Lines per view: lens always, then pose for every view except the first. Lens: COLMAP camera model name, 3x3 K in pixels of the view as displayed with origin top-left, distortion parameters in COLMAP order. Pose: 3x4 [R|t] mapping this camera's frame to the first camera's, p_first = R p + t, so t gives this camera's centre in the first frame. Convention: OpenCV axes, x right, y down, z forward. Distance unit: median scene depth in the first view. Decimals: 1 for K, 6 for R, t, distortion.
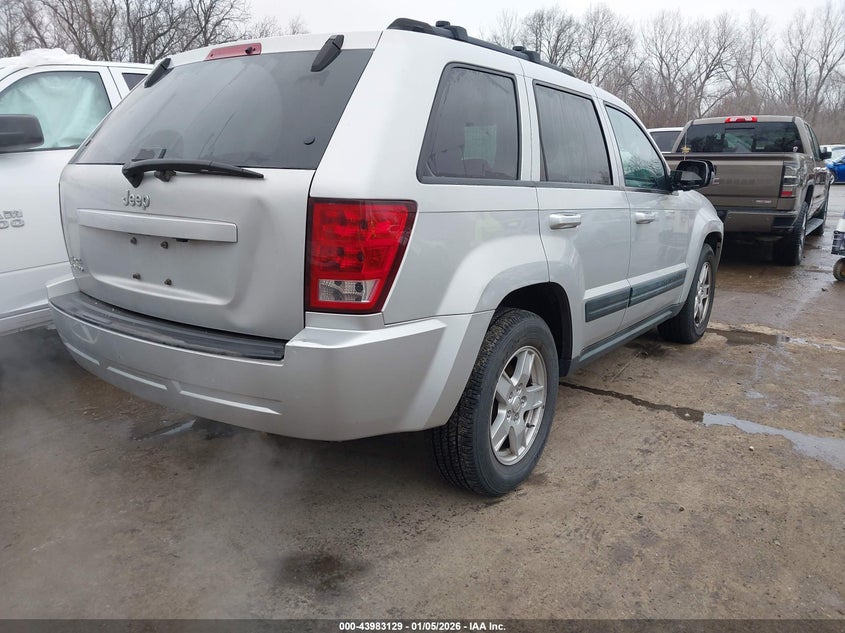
lens RADIAL K [[659.1, 0, 422.5], [0, 659.1, 316.5], [0, 0, 1]] dist [-0.007668, -0.004536]
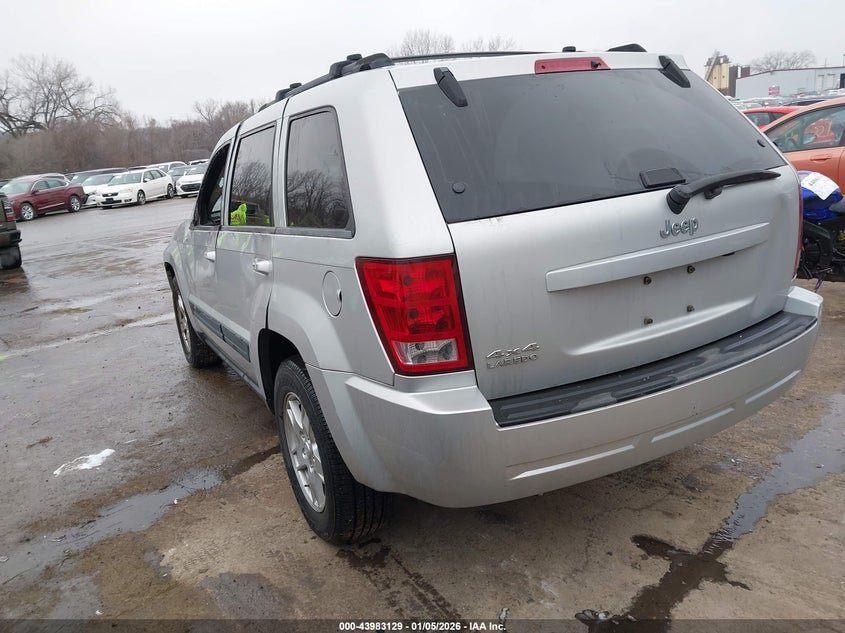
lens RADIAL K [[659.1, 0, 422.5], [0, 659.1, 316.5], [0, 0, 1]] dist [-0.007668, -0.004536]
pose [[0.499385, -0.267255, 0.824129, -1.299965], [0.348302, 0.932908, 0.091476, -0.251065], [-0.793284, 0.241365, 0.558966, 0.752549]]
